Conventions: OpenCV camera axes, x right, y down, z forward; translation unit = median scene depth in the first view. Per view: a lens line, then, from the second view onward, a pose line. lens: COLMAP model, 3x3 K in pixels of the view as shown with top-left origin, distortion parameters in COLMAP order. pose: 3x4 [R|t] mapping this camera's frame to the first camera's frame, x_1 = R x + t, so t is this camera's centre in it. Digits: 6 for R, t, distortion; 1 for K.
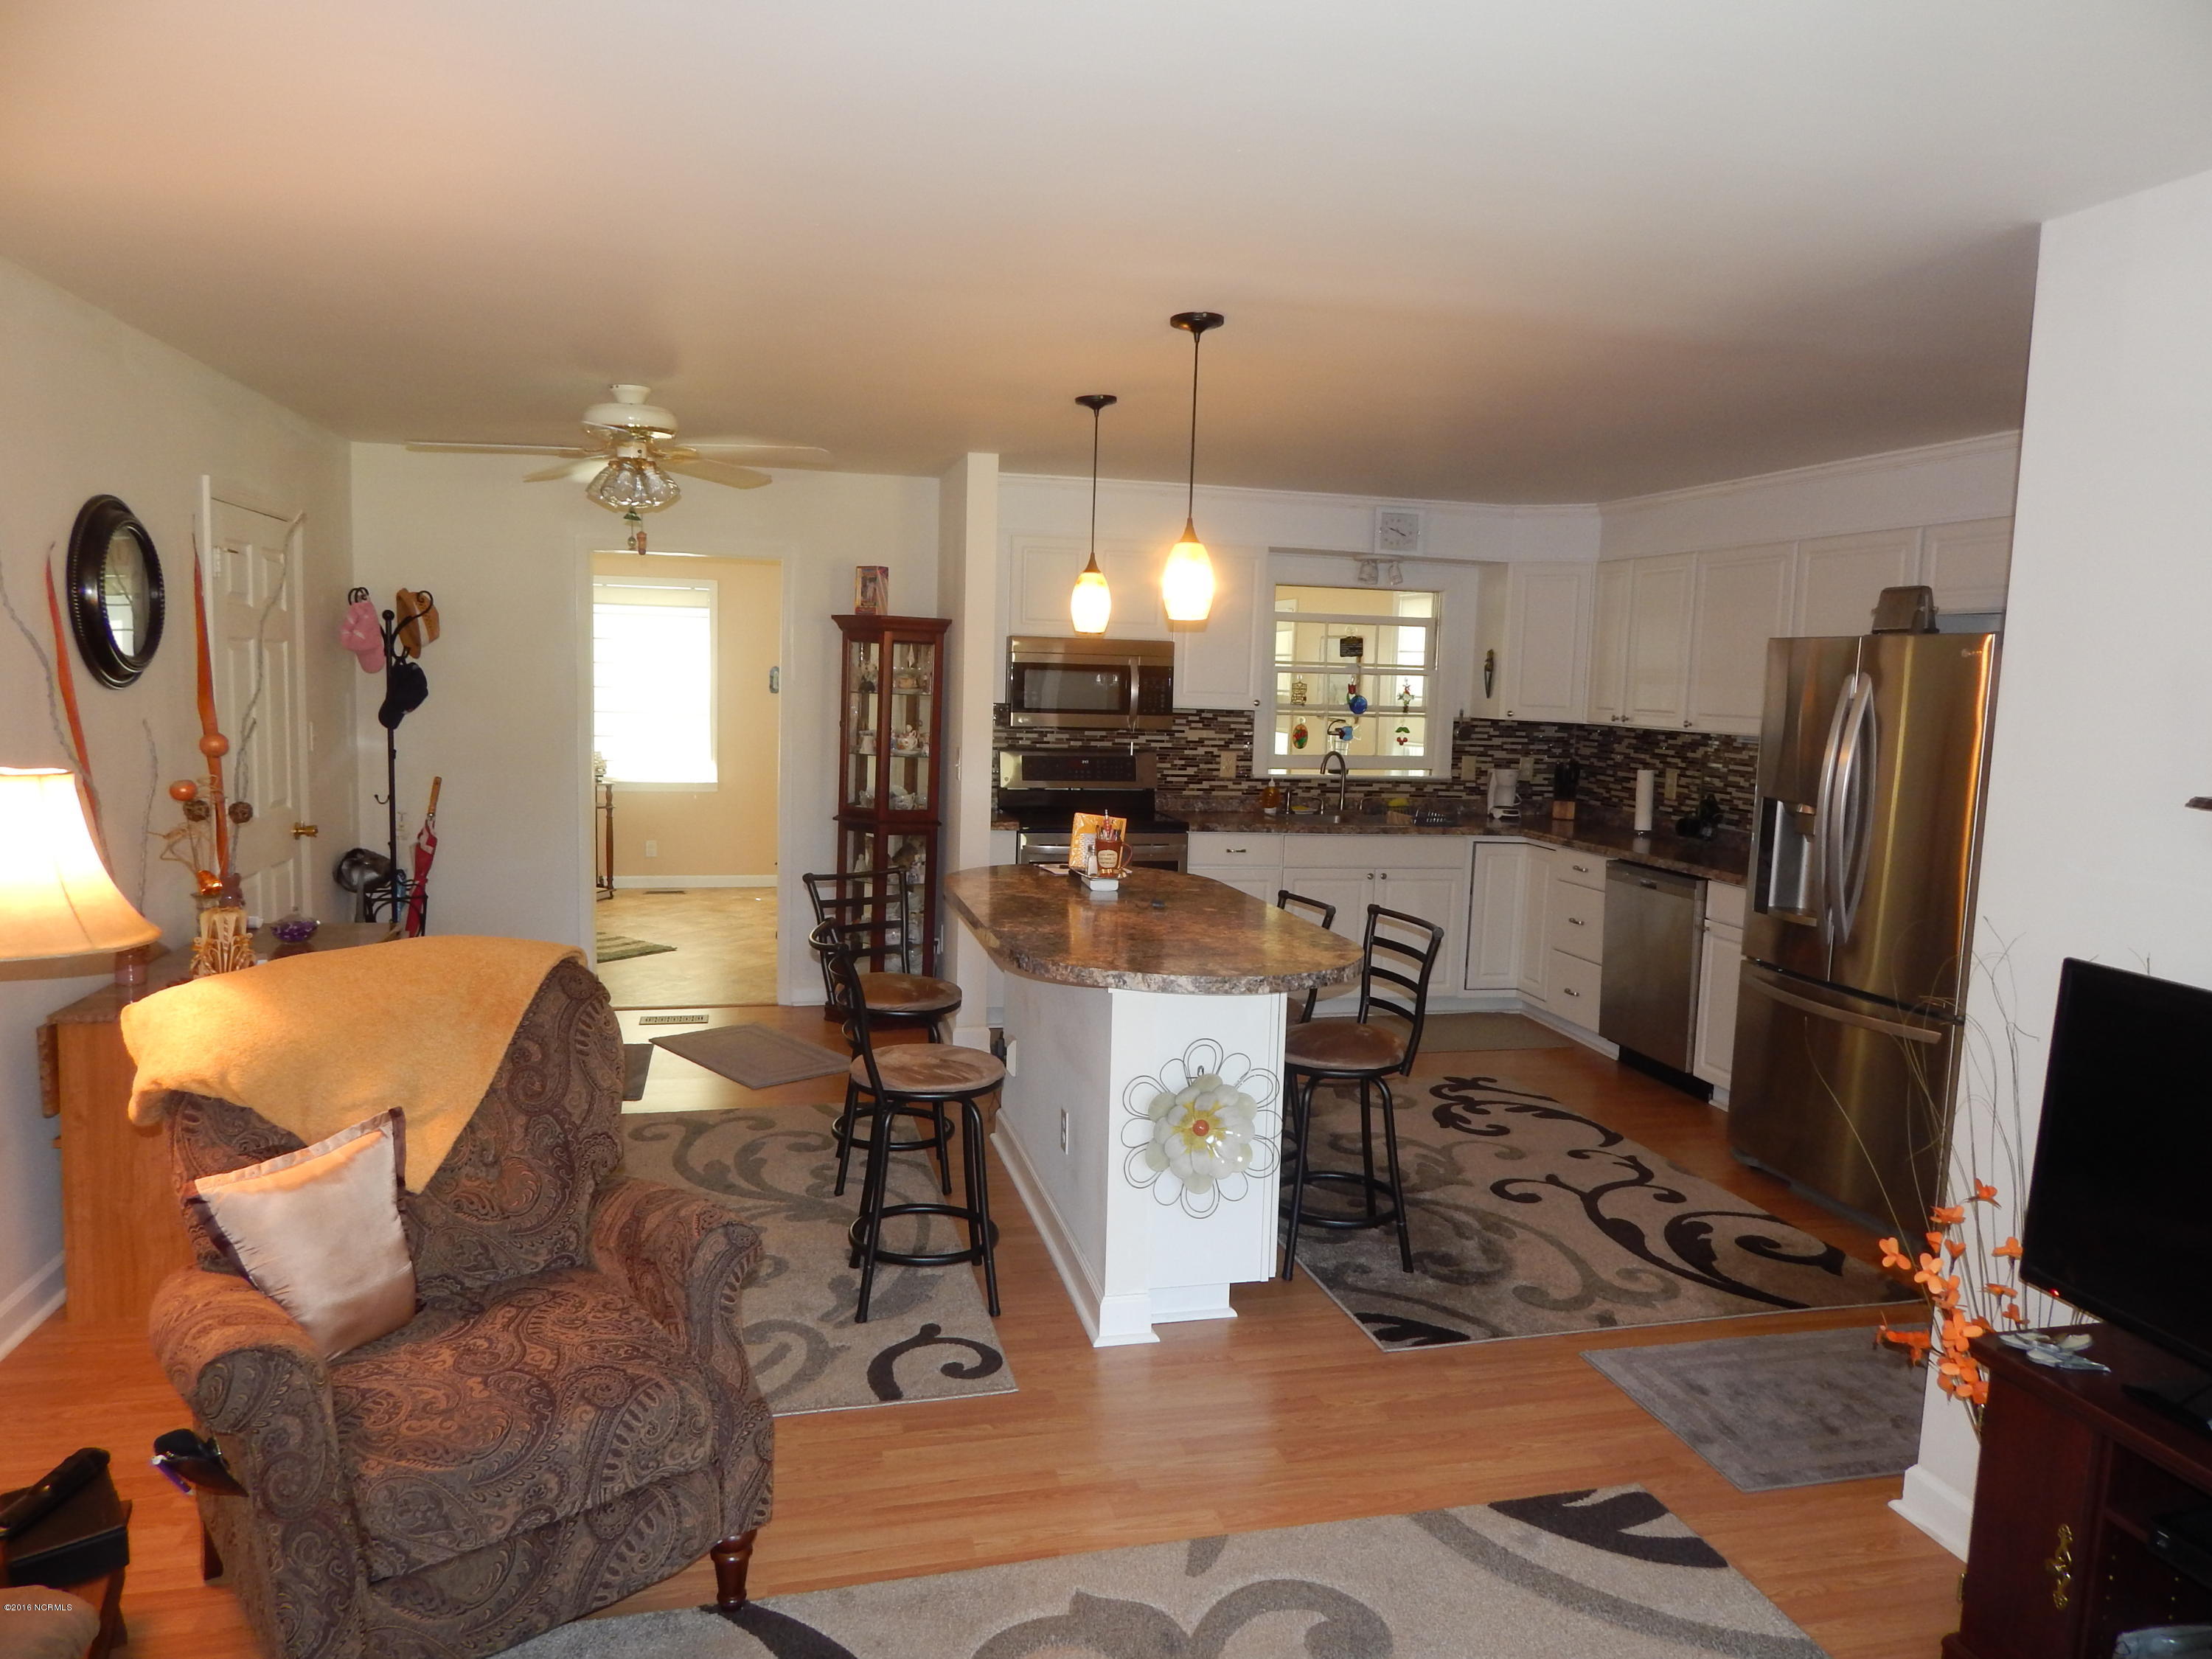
lens RADIAL K [[1448.4, 0, 1111.4], [0, 1448.4, 823.8], [0, 0, 1]] dist [-0.004956, -0.007209]
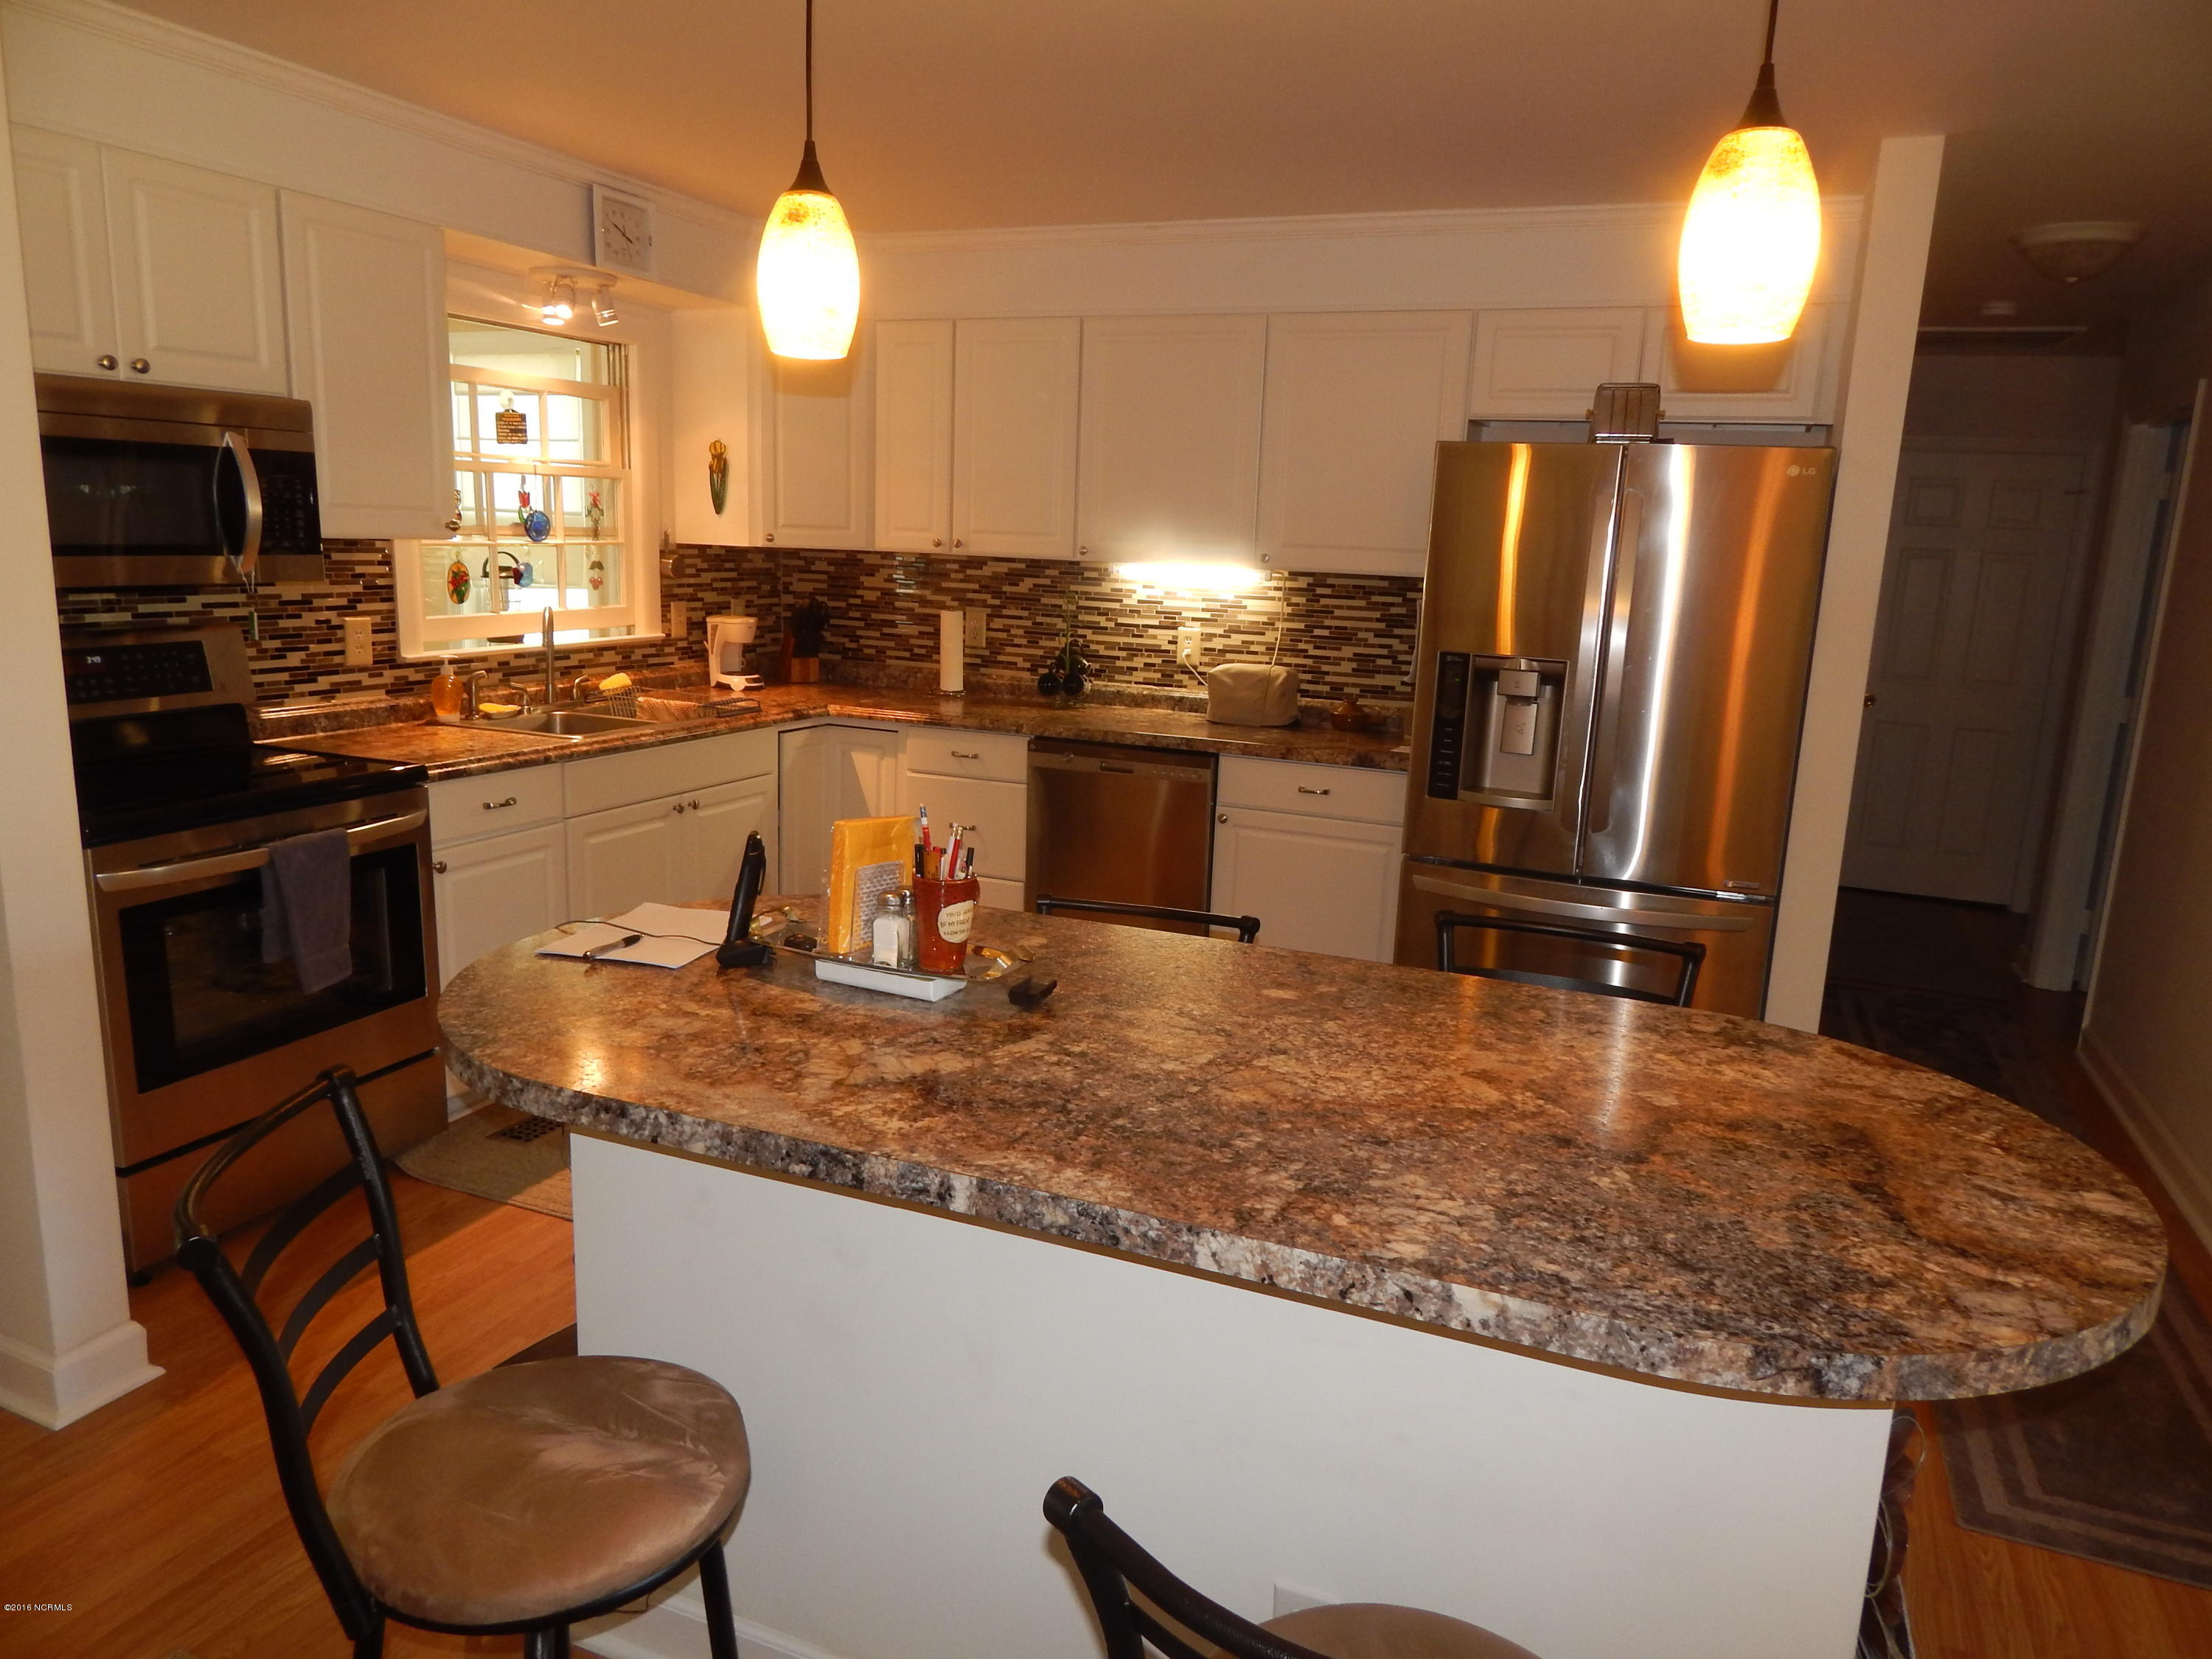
lens RADIAL K [[1448.4, 0, 1111.4], [0, 1448.4, 823.8], [0, 0, 1]] dist [-0.004956, -0.007209]
pose [[0.597471, -0.169446, 0.783784, -0.186136], [0.065966, 0.984492, 0.162552, -0.042974], [-0.799173, -0.045416, 0.599383, 0.448166]]
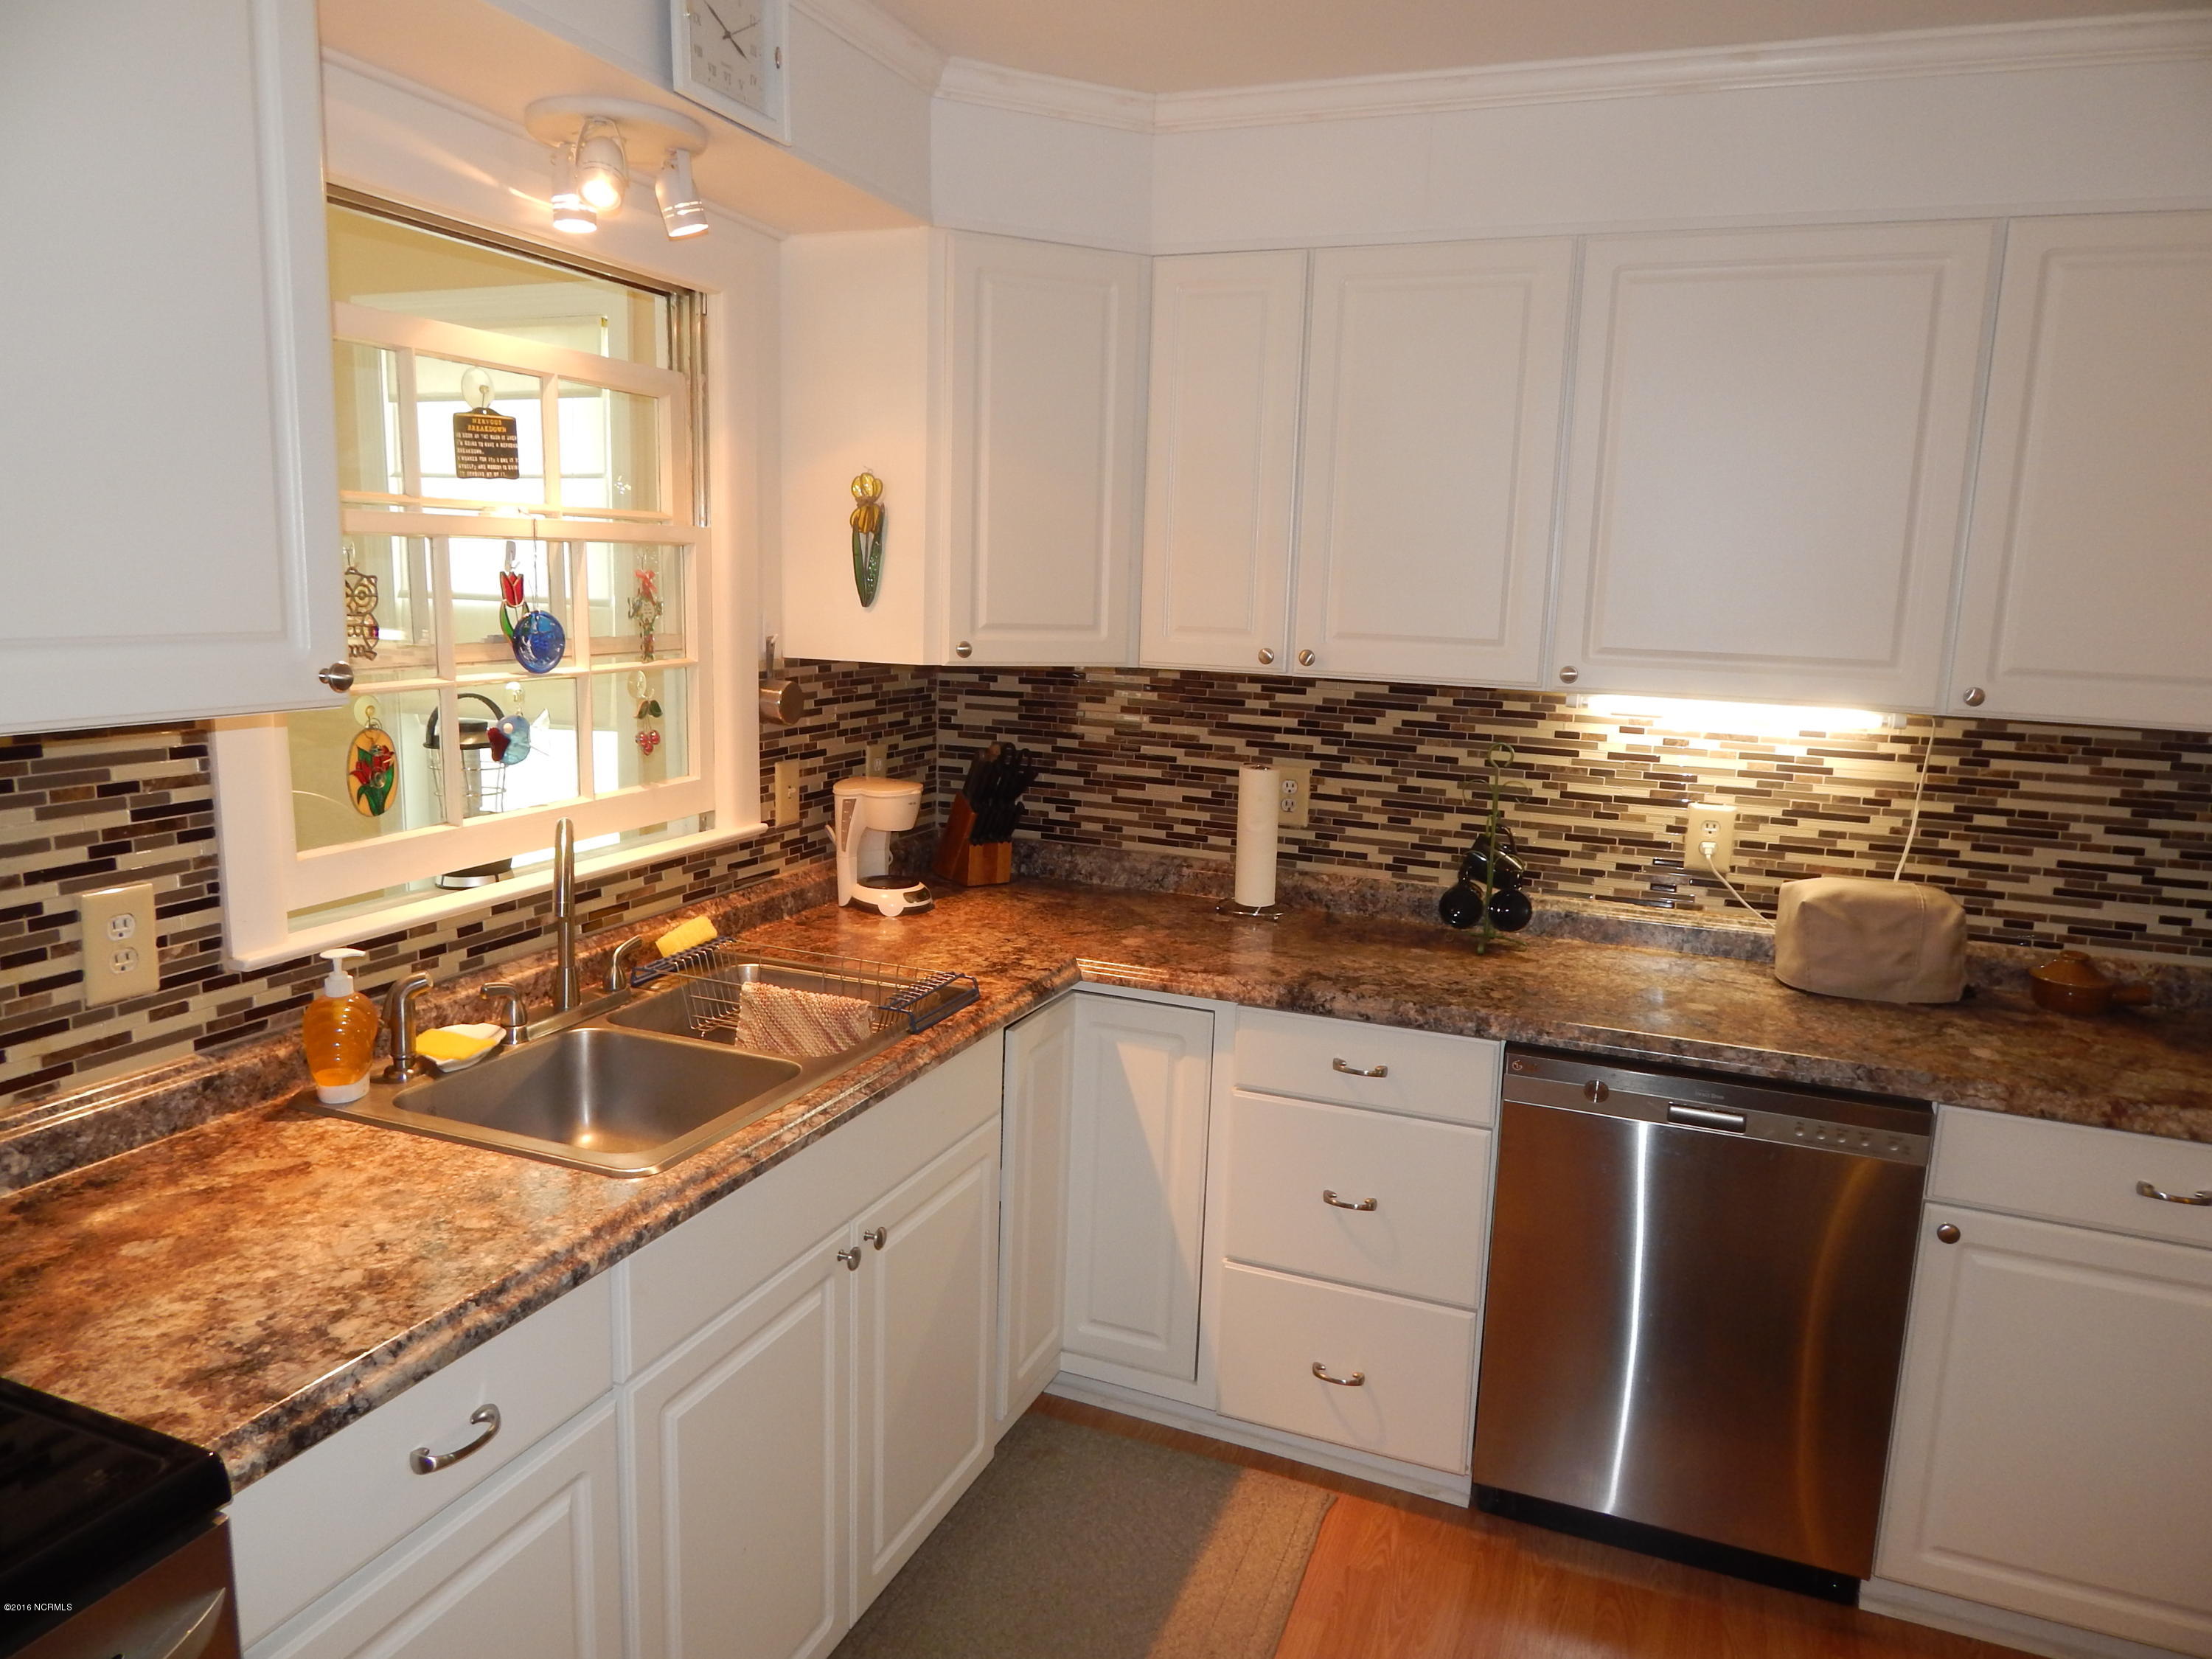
lens RADIAL K [[1448.4, 0, 1111.4], [0, 1448.4, 823.8], [0, 0, 1]] dist [-0.004956, -0.007209]
pose [[0.583389, -0.152415, 0.797763, -0.006552], [0.071350, 0.988054, 0.136594, -0.079281], [-0.809053, -0.022767, 0.587295, 0.740830]]
